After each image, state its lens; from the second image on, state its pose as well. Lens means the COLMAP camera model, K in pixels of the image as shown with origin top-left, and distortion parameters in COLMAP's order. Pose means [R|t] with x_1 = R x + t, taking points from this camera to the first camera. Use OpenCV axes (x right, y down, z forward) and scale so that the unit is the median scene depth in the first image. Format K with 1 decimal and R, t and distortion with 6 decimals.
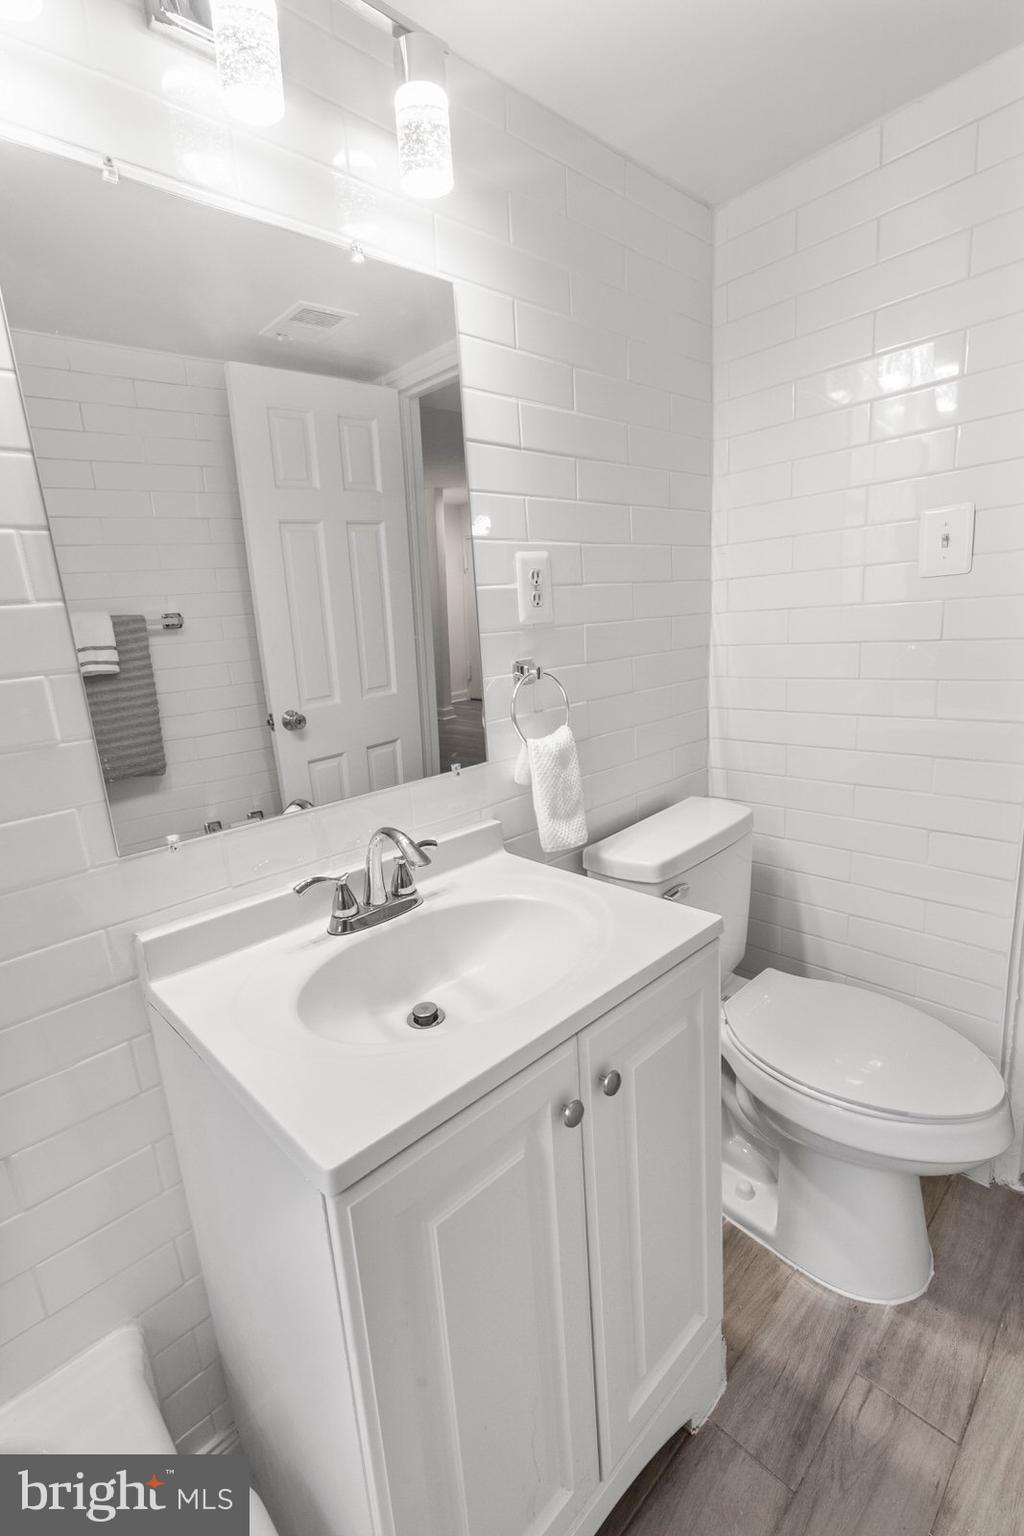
lens RADIAL K [[706.7, 0, 512.0], [0, 706.7, 768.0], [0, 0, 1]] dist [0.004942, 0.000950]
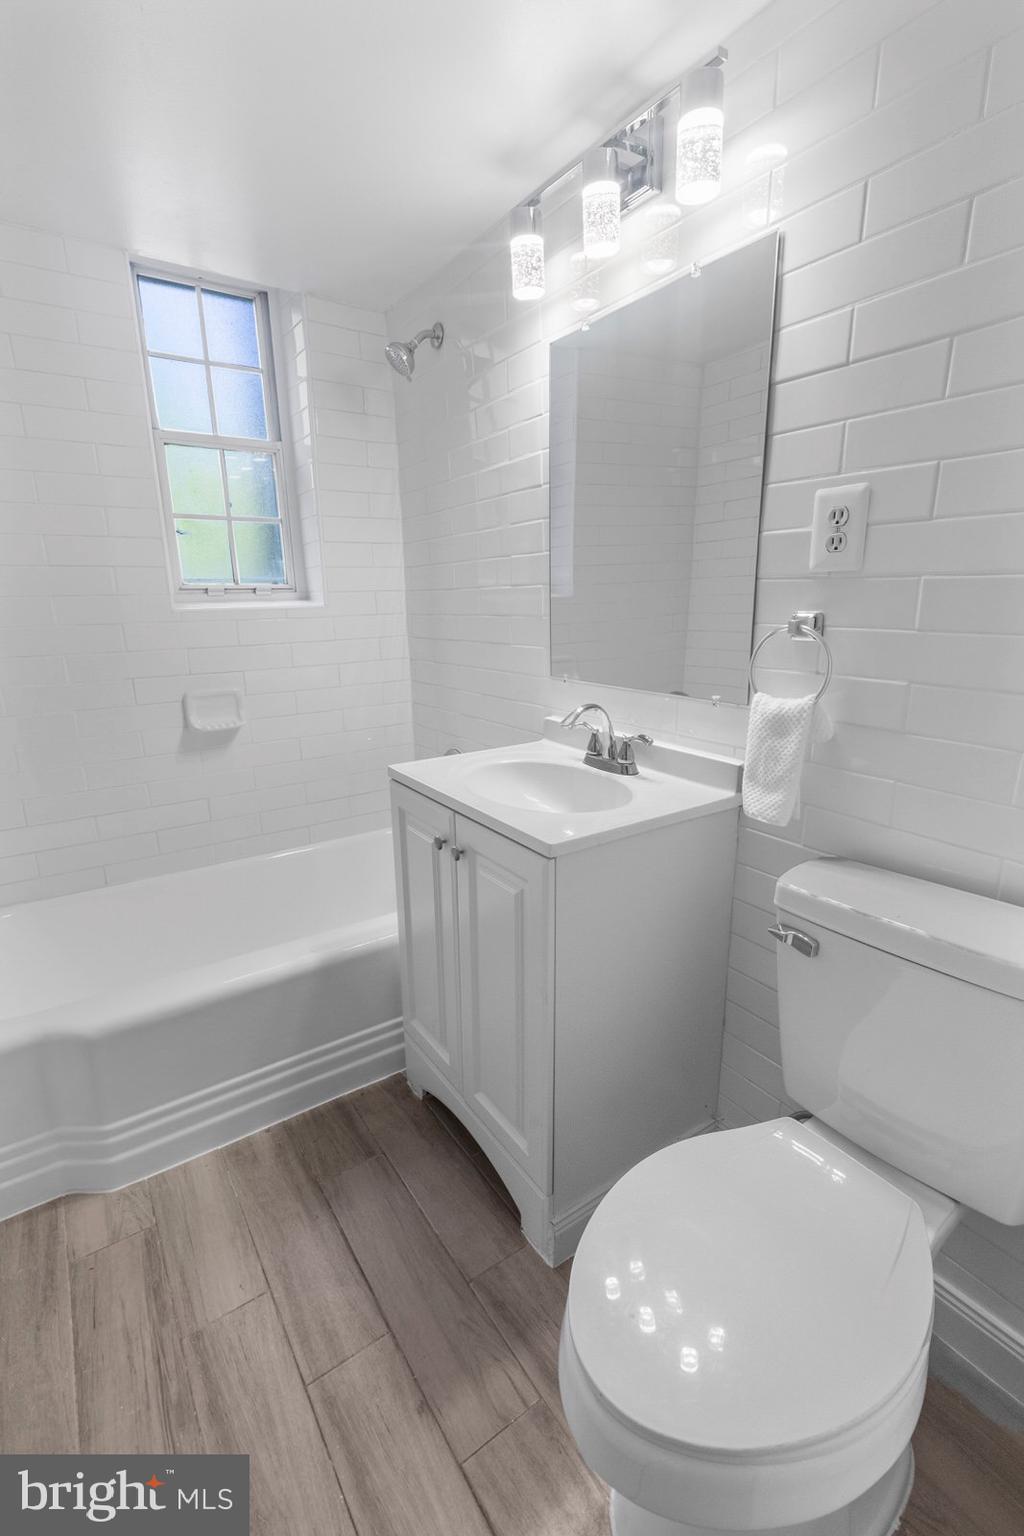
lens RADIAL K [[693.0, 0, 505.9], [0, 693.0, 776.1], [0, 0, 1]] dist [0.001170, -0.000660]
pose [[-0.174441, 0.317553, -0.932057, 1.013468], [-0.193426, 0.917077, 0.348650, -0.201231], [0.965483, 0.241103, -0.098552, 0.788493]]
